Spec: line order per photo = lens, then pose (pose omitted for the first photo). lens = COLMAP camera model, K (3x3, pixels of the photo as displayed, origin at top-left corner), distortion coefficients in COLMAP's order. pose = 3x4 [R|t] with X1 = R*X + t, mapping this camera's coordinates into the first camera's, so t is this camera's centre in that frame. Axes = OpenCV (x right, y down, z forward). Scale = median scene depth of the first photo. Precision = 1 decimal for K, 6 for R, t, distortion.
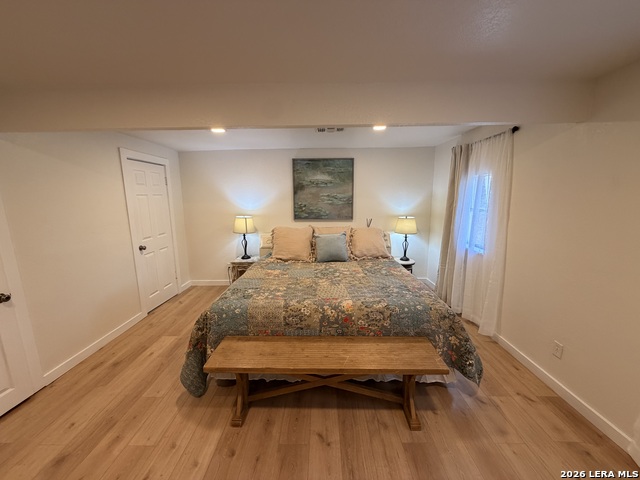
lens RADIAL K [[255.7, 0, 317.0], [0, 255.7, 241.4], [0, 0, 1]] dist [-0.001722, 0.000715]
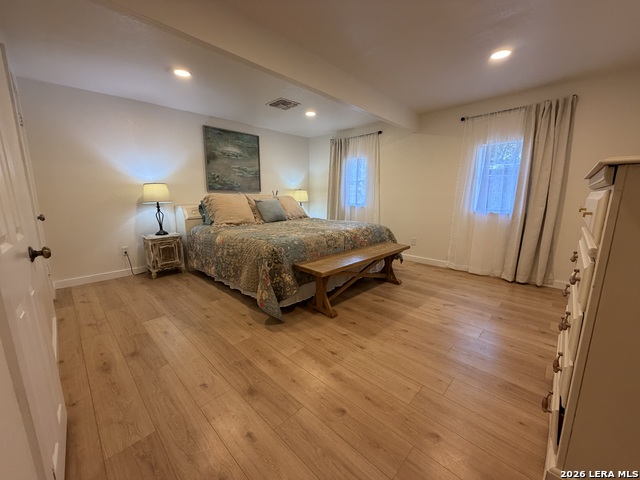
lens RADIAL K [[255.7, 0, 318.2], [0, 255.7, 243.3], [0, 0, 1]] dist [-0.001722, 0.000715]
pose [[0.682590, -0.123954, 0.720213, -0.585735], [0.119710, 0.991164, 0.057130, 0.117793], [-0.720930, 0.047220, 0.691397, 0.057107]]
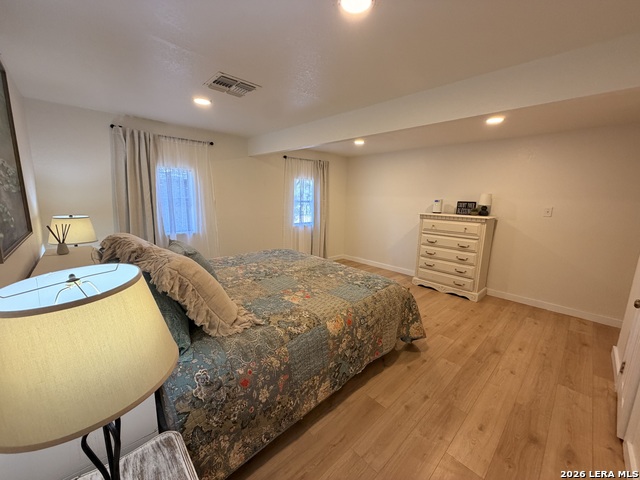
lens RADIAL K [[255.7, 0, 318.3], [0, 255.7, 239.4], [0, 0, 1]] dist [-0.001722, 0.000715]
pose [[-0.700449, -0.123867, 0.702871, -0.509752], [0.113893, 0.952803, 0.281414, -0.156062], [-0.704556, 0.277168, -0.653283, 1.063139]]
